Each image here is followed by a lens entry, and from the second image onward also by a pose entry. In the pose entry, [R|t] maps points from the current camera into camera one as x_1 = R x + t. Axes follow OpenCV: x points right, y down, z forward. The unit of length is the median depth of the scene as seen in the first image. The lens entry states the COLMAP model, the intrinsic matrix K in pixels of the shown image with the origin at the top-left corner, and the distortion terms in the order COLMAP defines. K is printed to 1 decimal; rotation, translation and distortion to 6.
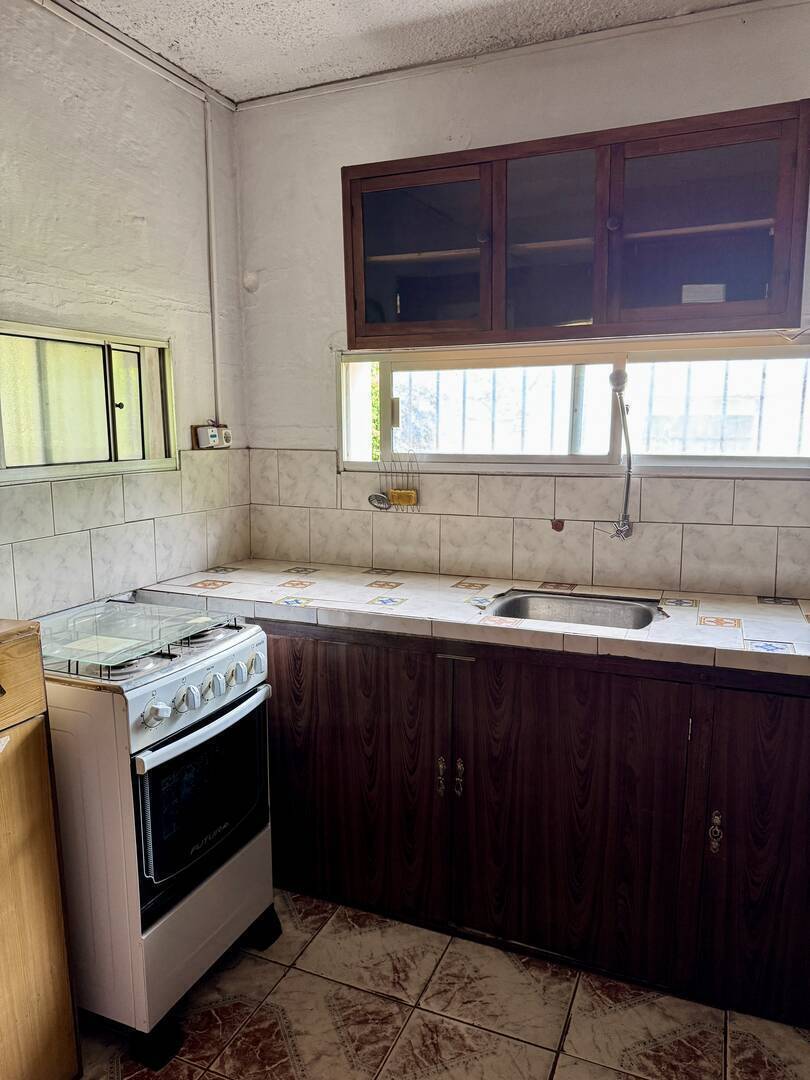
lens RADIAL K [[744.5, 0, 407.7], [0, 744.5, 548.6], [0, 0, 1]] dist [0.032760, -0.072928]
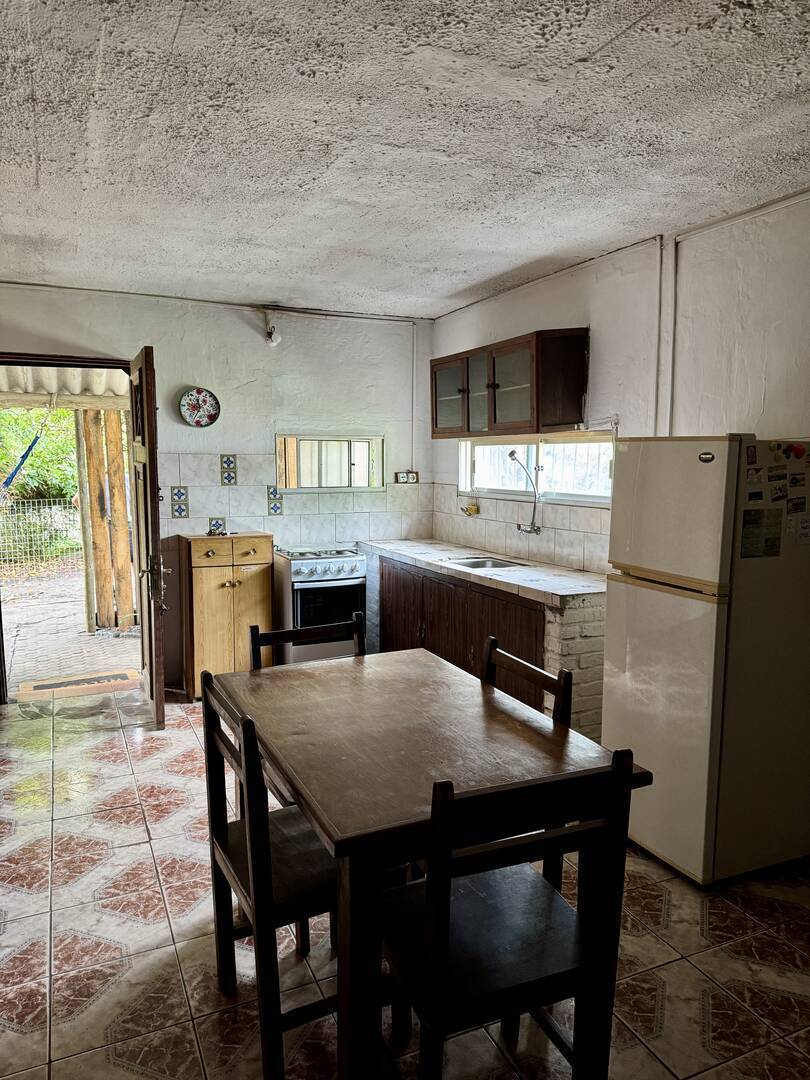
lens RADIAL K [[770.9, 0, 398.8], [0, 770.9, 541.2], [0, 0, 1]] dist [0.026161, -0.011299]
pose [[0.724300, 0.076057, -0.685277, 1.370520], [-0.116476, 0.993110, -0.012887, 0.067553], [0.679575, 0.089153, 0.728168, -0.659691]]
